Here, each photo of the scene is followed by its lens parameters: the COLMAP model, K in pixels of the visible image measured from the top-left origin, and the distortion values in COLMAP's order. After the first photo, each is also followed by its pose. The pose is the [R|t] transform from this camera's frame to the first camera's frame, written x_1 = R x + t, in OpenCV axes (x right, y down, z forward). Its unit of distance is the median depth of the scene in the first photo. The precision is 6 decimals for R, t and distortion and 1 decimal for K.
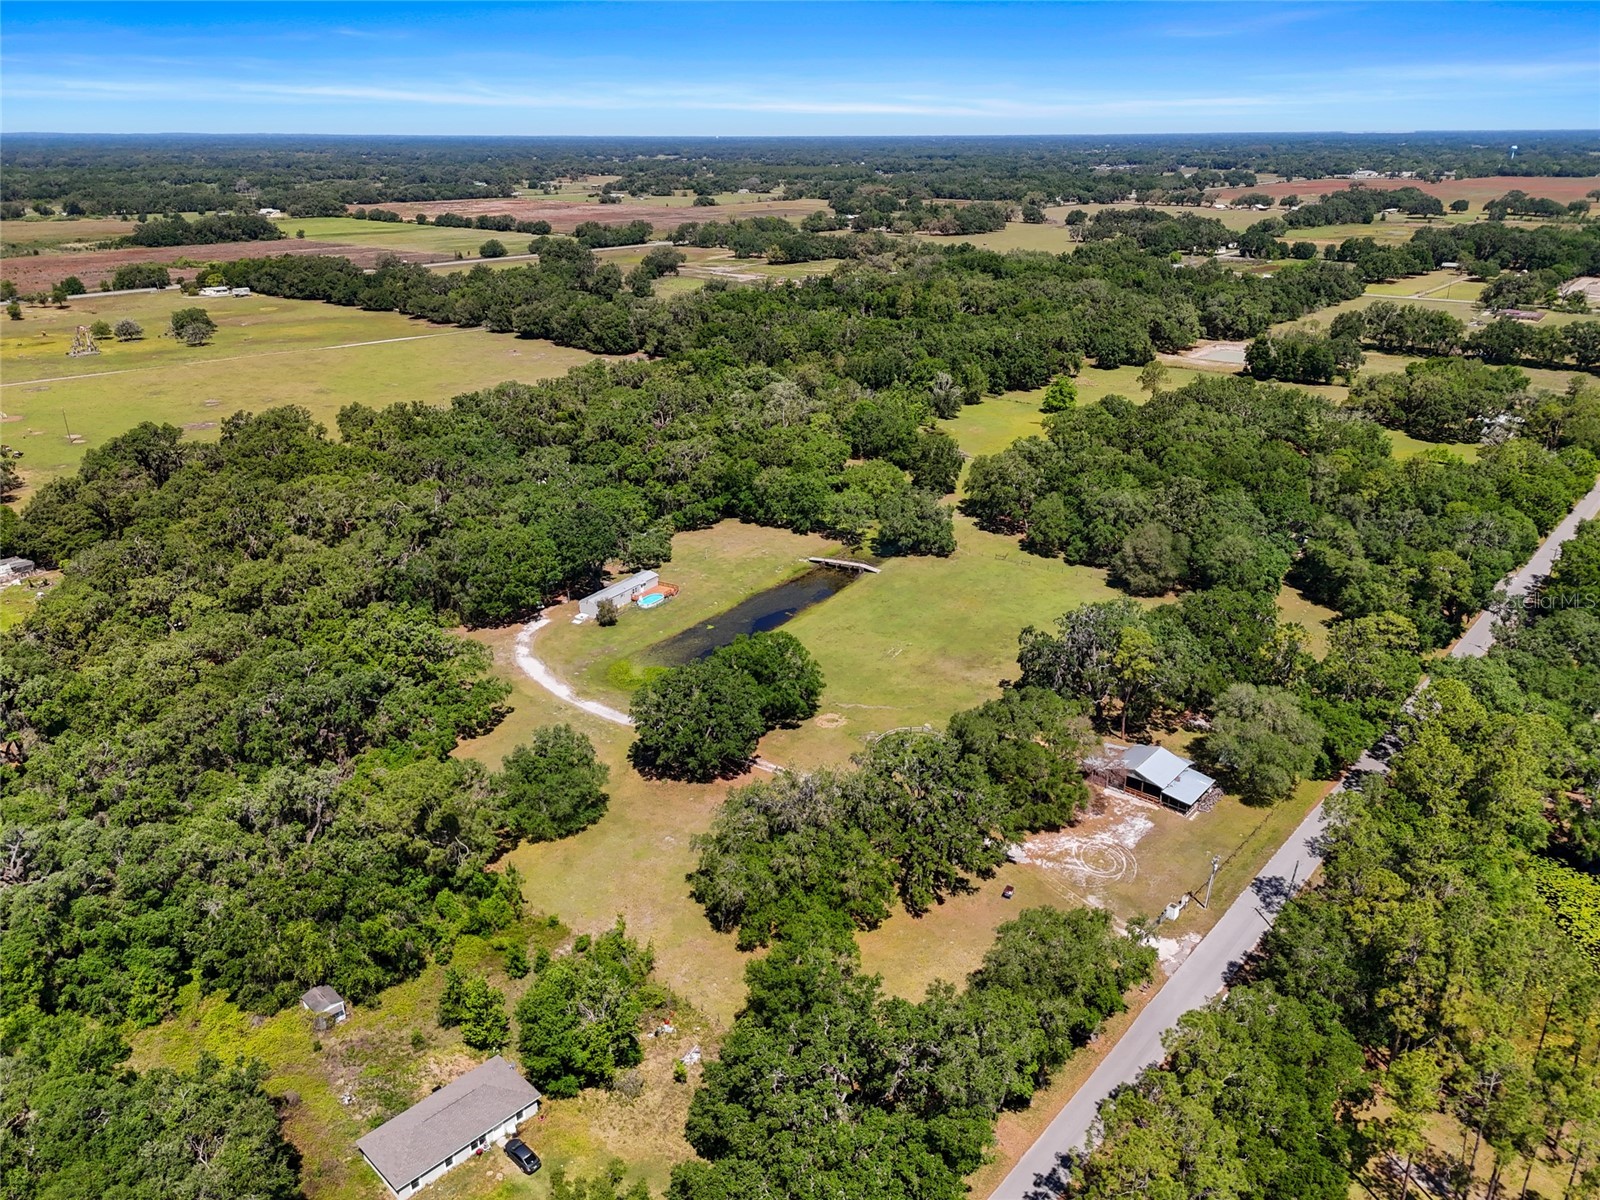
lens RADIAL K [[1183.8, 0, 800.0], [0, 1183.8, 600.0], [0, 0, 1]] dist [0.068632, -0.097819]
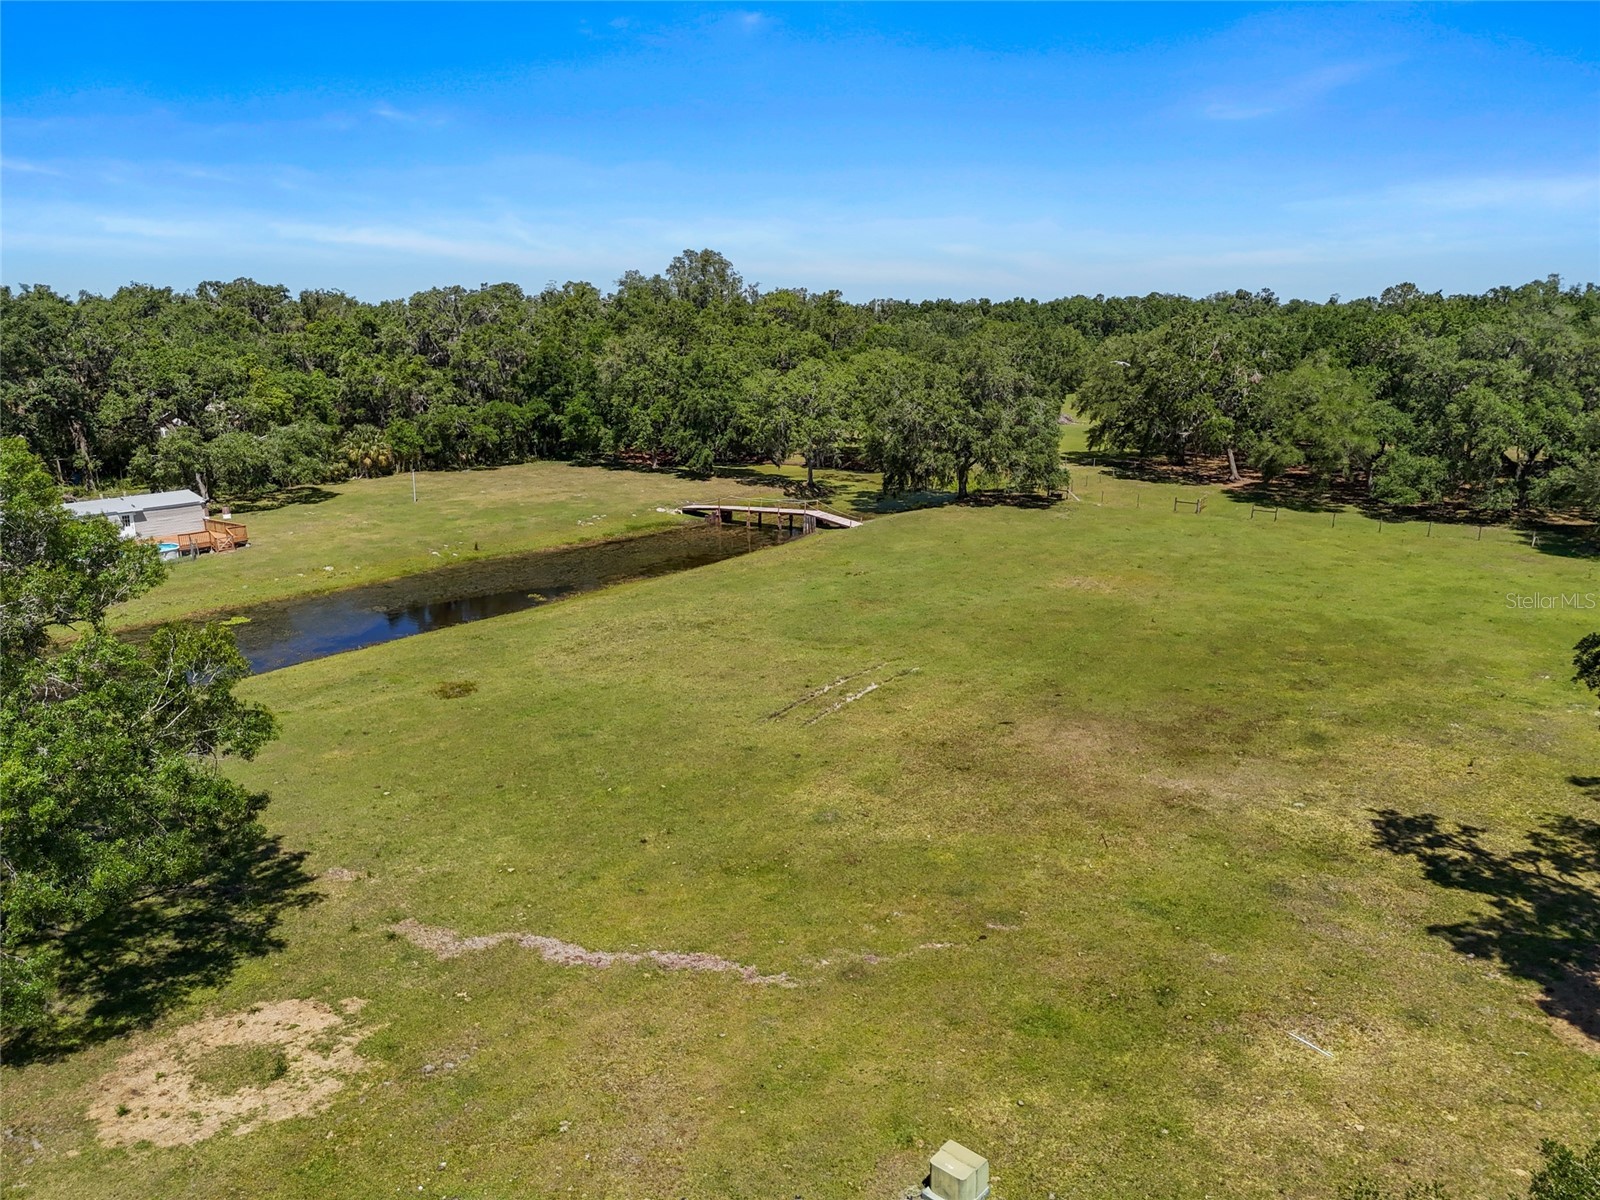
lens RADIAL K [[1183.8, 0, 800.0], [0, 1183.8, 600.0], [0, 0, 1]] dist [0.068632, -0.097819]
pose [[0.997994, 0.010985, -0.062349, 0.067617], [-0.019522, 0.990238, -0.138015, 0.046822], [0.060225, 0.138955, 0.988466, 0.605725]]
